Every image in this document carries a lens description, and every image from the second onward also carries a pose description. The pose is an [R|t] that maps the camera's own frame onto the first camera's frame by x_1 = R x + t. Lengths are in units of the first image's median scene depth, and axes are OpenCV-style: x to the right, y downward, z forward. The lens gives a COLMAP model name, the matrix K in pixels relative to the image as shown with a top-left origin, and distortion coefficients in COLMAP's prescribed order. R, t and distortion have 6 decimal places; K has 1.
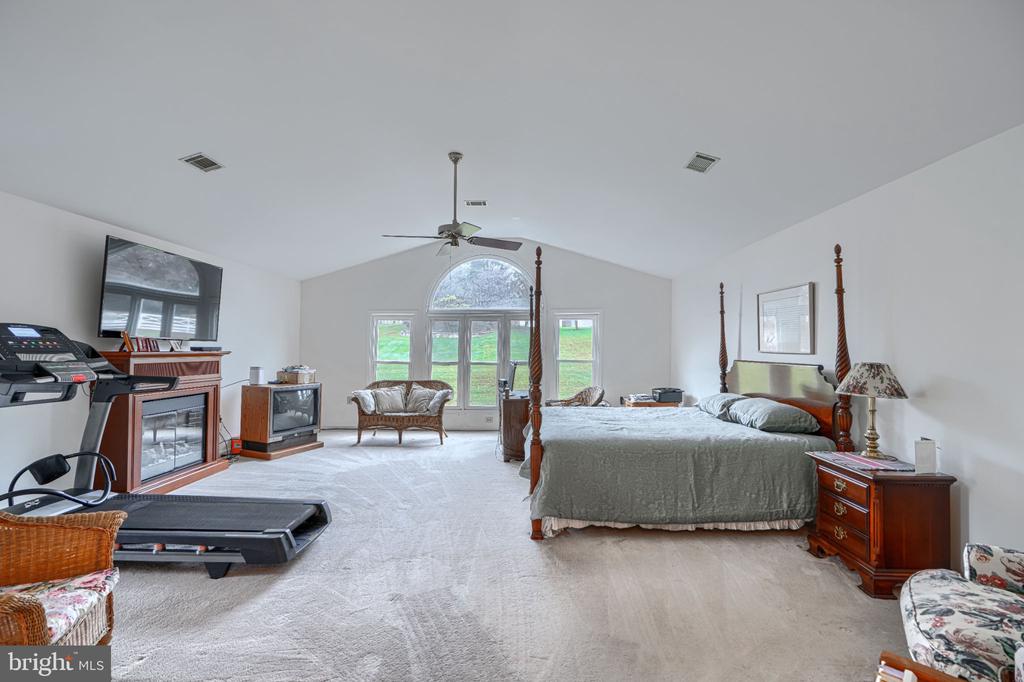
lens RADIAL K [[462.6, 0, 514.6], [0, 462.6, 342.0], [0, 0, 1]] dist [0.002262, 0.000896]
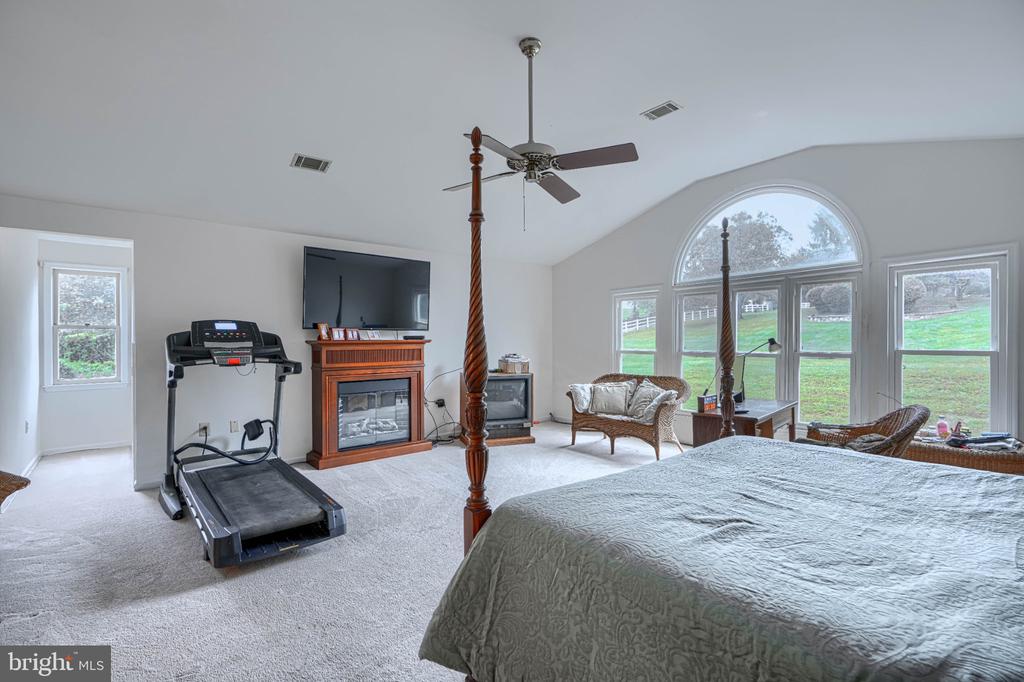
lens RADIAL K [[462.6, 0, 510.4], [0, 462.6, 342.2], [0, 0, 1]] dist [0.002262, 0.000896]
pose [[0.658183, -0.007038, -0.752825, 0.247417], [0.024112, 0.999640, 0.011735, 0.014725], [0.752472, -0.025876, 0.658116, 0.364079]]
